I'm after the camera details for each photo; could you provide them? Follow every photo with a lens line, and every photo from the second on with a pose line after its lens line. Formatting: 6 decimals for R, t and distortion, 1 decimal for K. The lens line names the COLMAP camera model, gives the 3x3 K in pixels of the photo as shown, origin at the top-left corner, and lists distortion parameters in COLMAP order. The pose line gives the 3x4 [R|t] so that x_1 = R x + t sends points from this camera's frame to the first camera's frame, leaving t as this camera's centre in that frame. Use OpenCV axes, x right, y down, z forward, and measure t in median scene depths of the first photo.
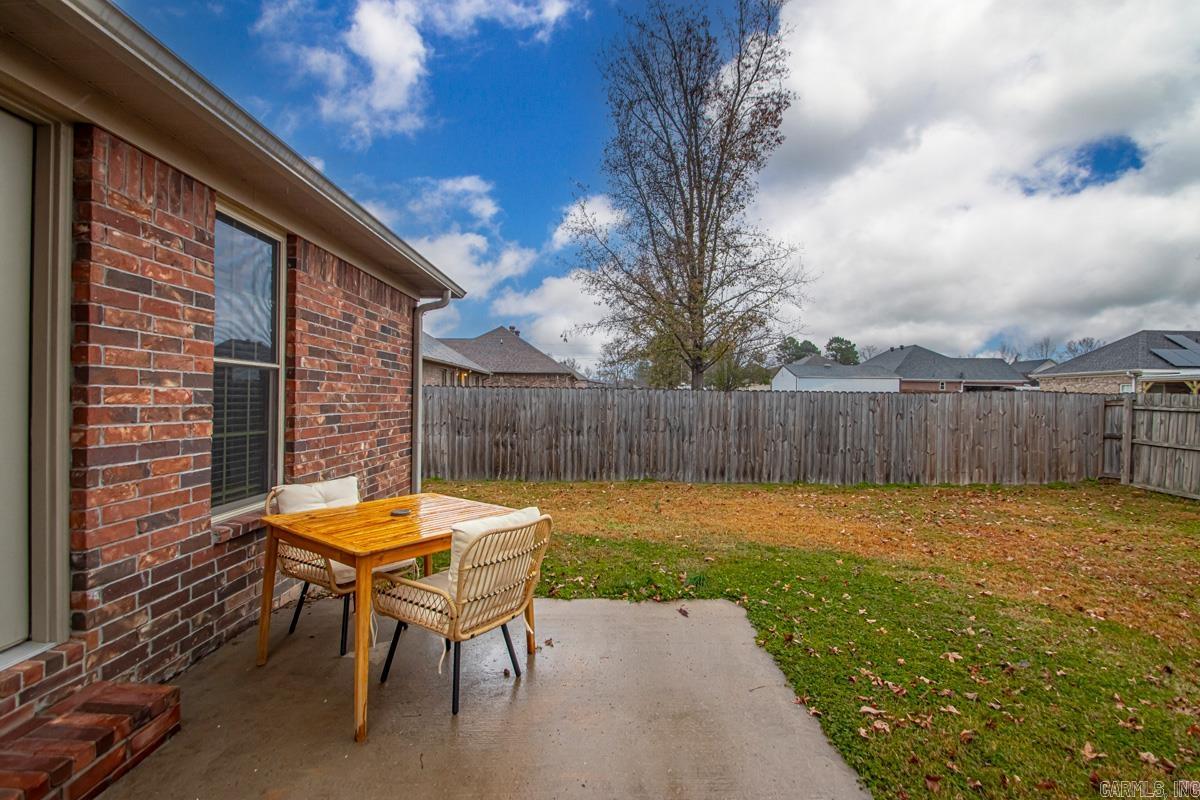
lens RADIAL K [[562.3, 0, 613.4], [0, 562.3, 398.0], [0, 0, 1]] dist [0.030195, -0.013839]
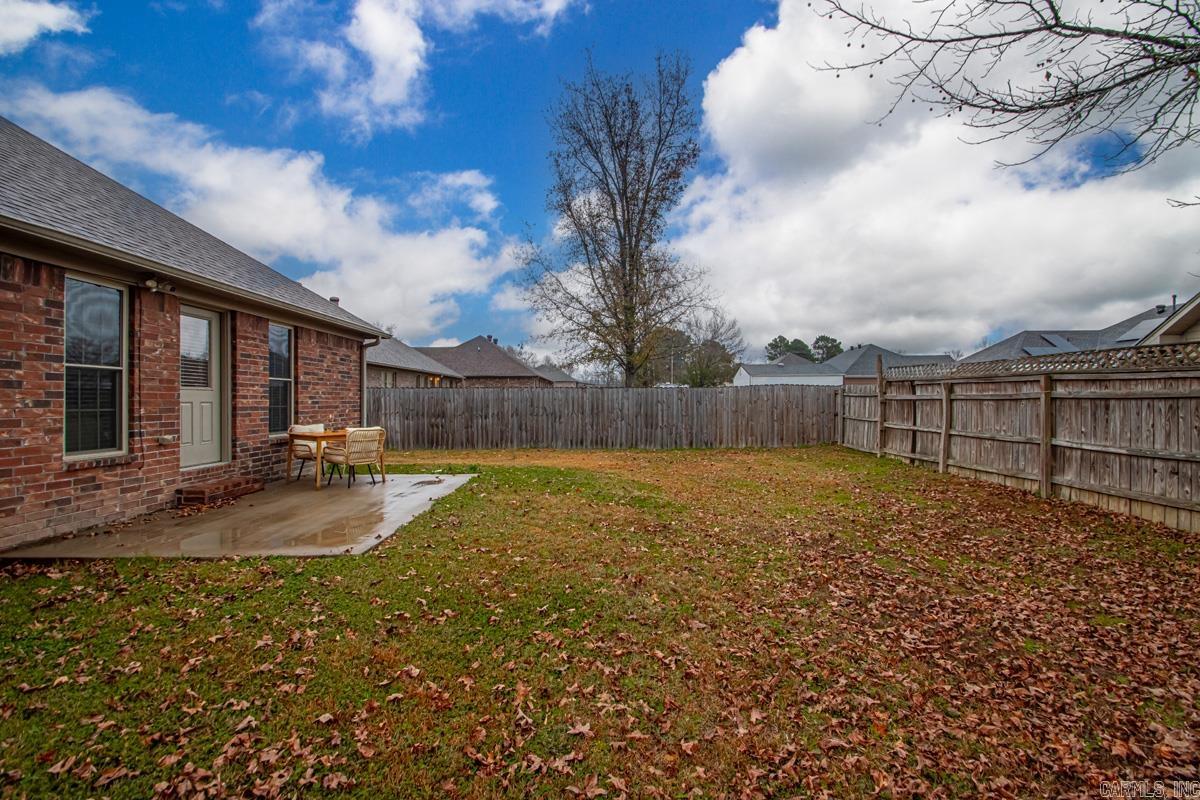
lens RADIAL K [[562.3, 0, 608.4], [0, 562.3, 396.6], [0, 0, 1]] dist [0.030195, -0.013839]
pose [[0.999738, -0.016177, -0.016218, 0.580636], [0.016117, 0.999863, -0.003814, 0.034288], [0.016277, 0.003551, 0.999861, -1.012147]]
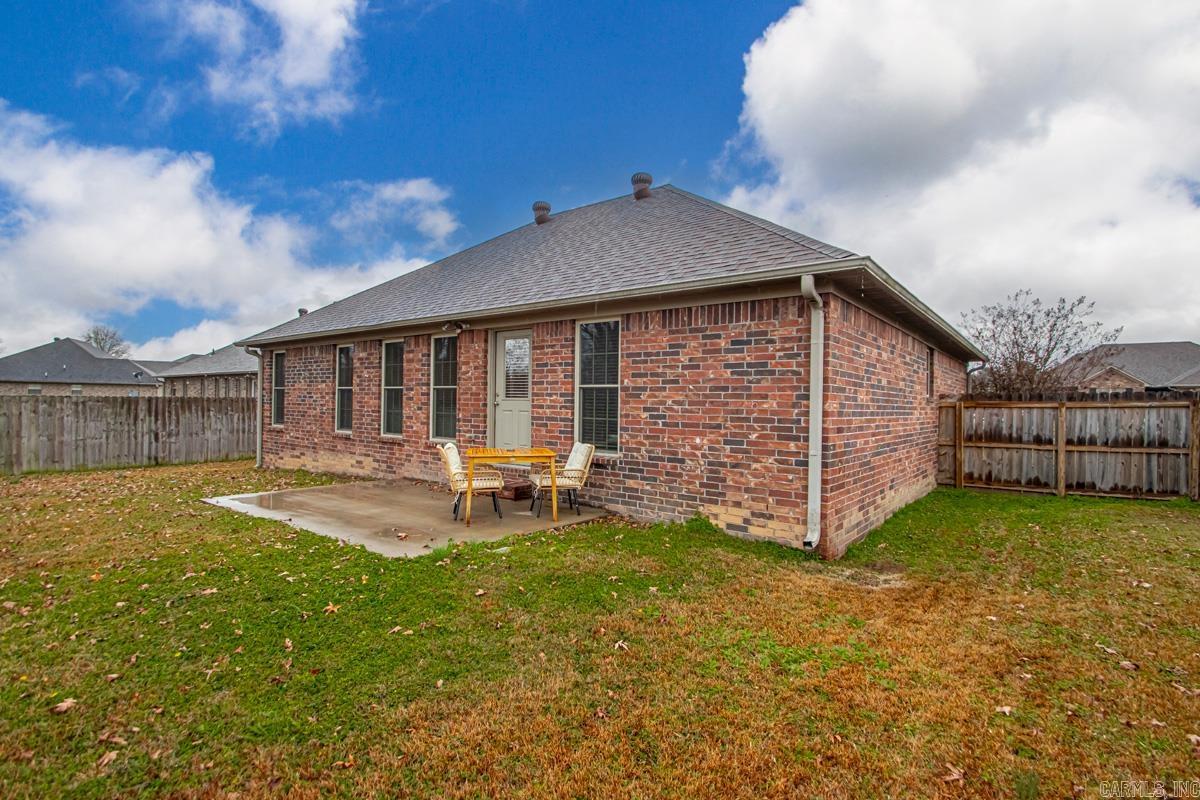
lens RADIAL K [[562.3, 0, 600.5], [0, 562.3, 407.1], [0, 0, 1]] dist [0.030195, -0.013839]
pose [[-0.634924, -0.023100, -0.772229, 0.642576], [-0.025236, 0.999640, -0.009154, 0.024750], [0.772162, 0.013675, -0.635278, 1.520252]]
